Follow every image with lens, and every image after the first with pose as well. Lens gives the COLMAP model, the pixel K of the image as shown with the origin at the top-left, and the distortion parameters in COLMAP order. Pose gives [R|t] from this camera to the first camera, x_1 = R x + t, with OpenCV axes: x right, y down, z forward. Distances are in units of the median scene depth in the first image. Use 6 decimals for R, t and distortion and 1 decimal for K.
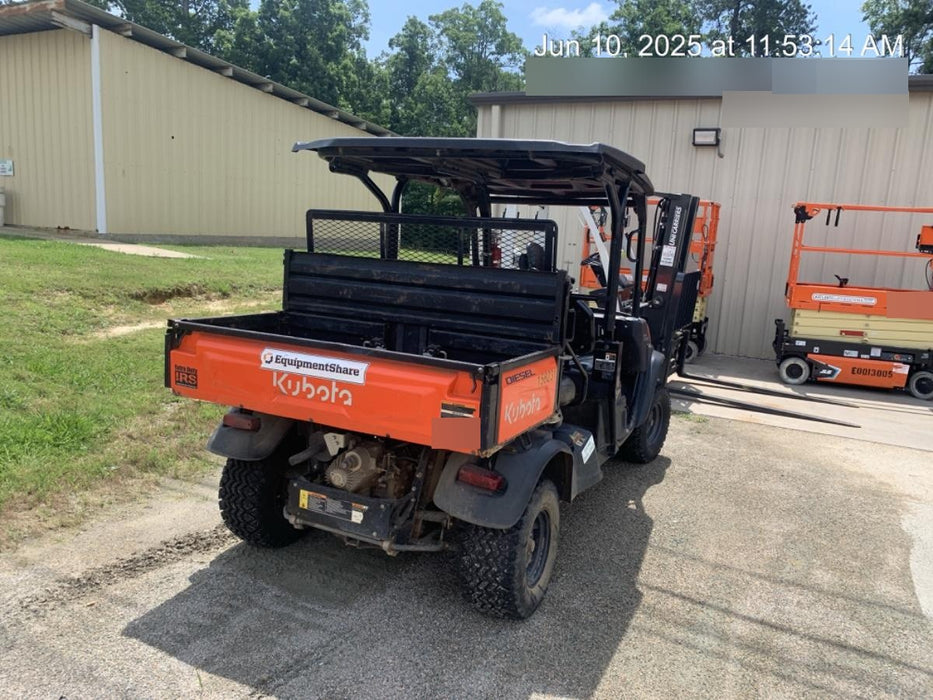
lens RADIAL K [[716.6, 0, 469.8], [0, 716.6, 354.1], [0, 0, 1]] dist [0.006827, -0.002381]
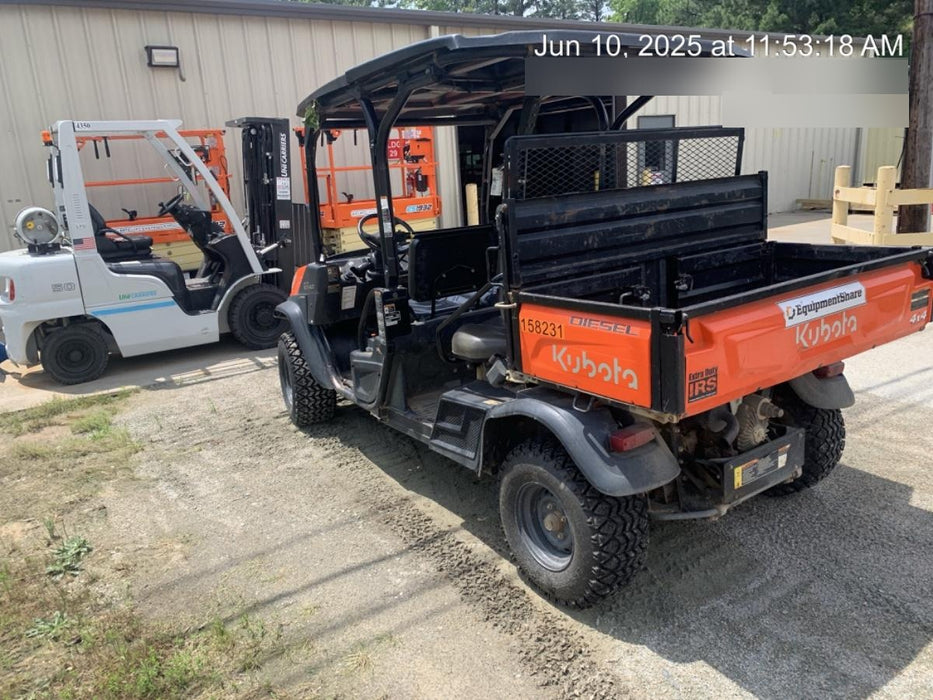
lens RADIAL K [[706.4, 0, 470.4], [0, 706.4, 361.4], [0, 0, 1]] dist [0.073806, -0.100580]
pose [[0.480062, -0.316935, 0.817980, -0.975875], [0.236663, 0.944671, 0.227129, -0.181495], [-0.844708, 0.084550, 0.528508, 0.775304]]
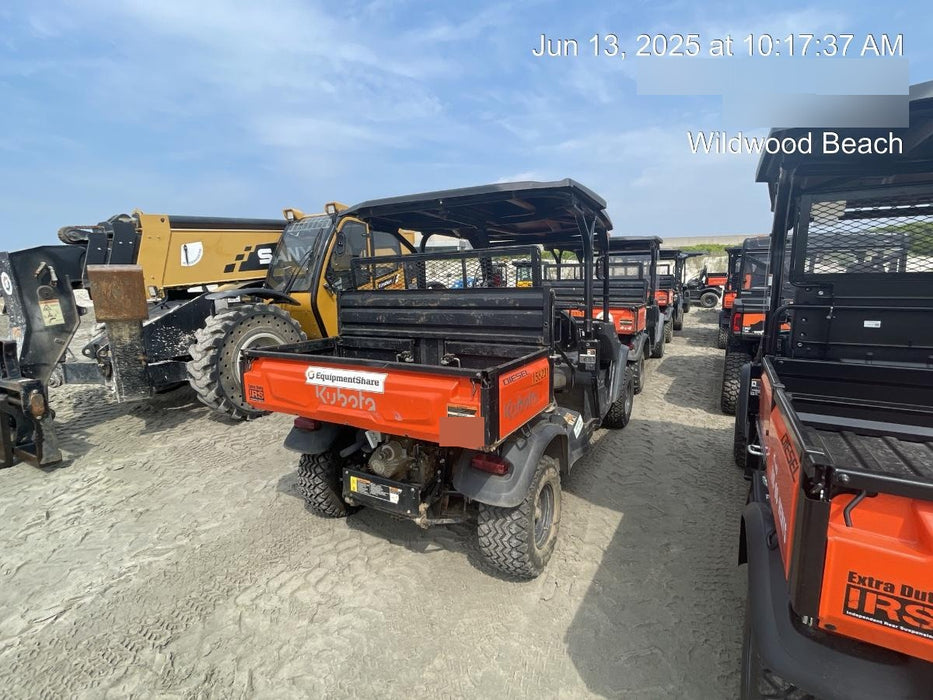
lens RADIAL K [[435.6, 0, 471.7], [0, 435.6, 348.9], [0, 0, 1]] dist [-0.071923, -0.000059]
pose [[0.995454, -0.075203, -0.058449, 0.034699], [0.074307, 0.997084, -0.017366, -0.005122], [0.059585, 0.012944, 0.998139, 0.244819]]
